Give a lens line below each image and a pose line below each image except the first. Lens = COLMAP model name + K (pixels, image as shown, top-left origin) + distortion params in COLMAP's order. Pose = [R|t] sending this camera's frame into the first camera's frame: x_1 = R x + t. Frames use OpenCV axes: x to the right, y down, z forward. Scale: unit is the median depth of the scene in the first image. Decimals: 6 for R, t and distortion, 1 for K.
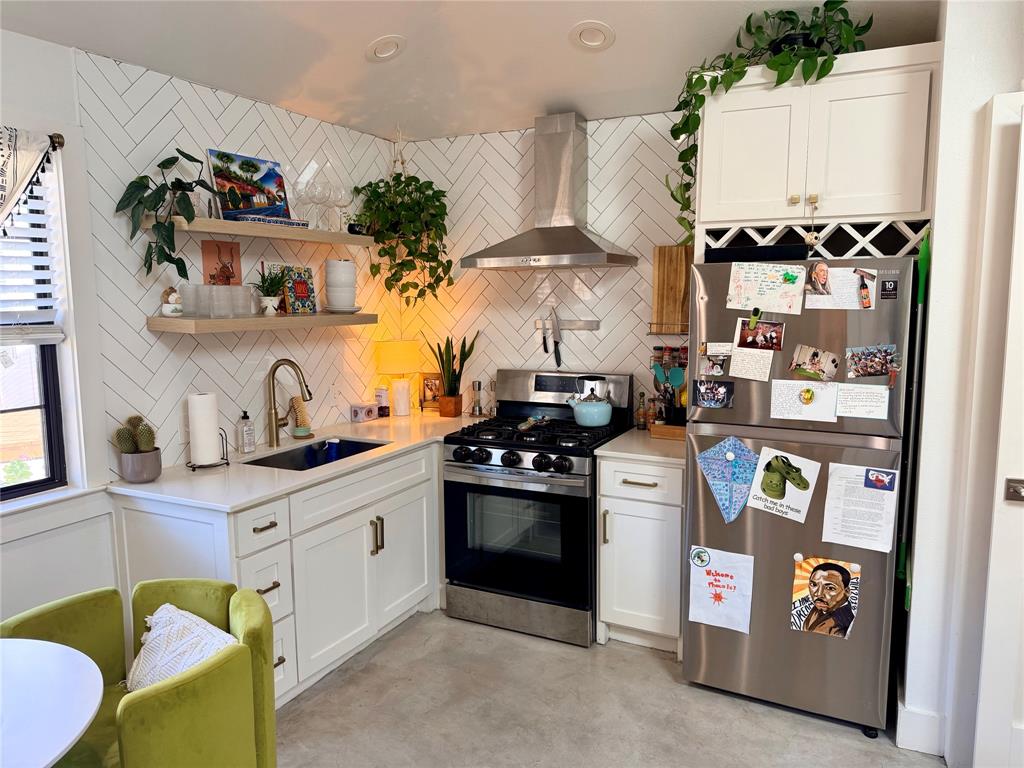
lens RADIAL K [[722.8, 0, 507.8], [0, 722.8, 384.5], [0, 0, 1]] dist [0.037538, -0.048391]
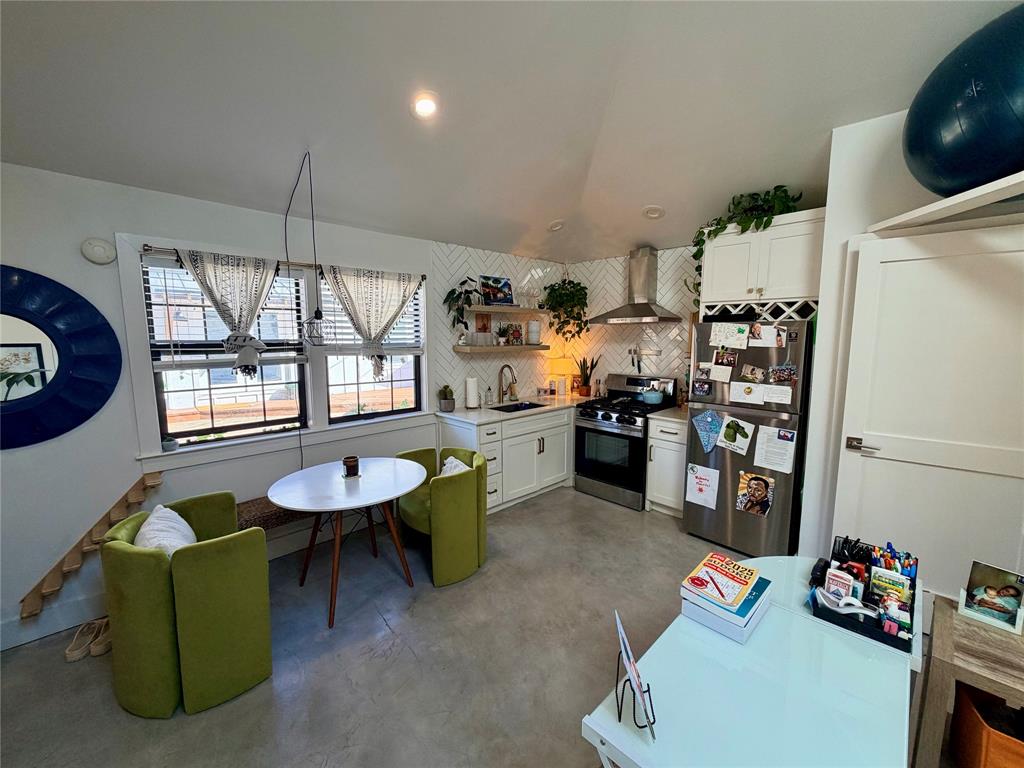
lens RADIAL K [[408.4, 0, 507.6], [0, 408.4, 382.7], [0, 0, 1]] dist [-0.004816, 0.000700]
pose [[0.937929, 0.045953, -0.343768, 0.168280], [-0.048404, 0.998827, 0.001452, 0.023094], [0.343432, 0.015278, 0.939053, -0.245463]]
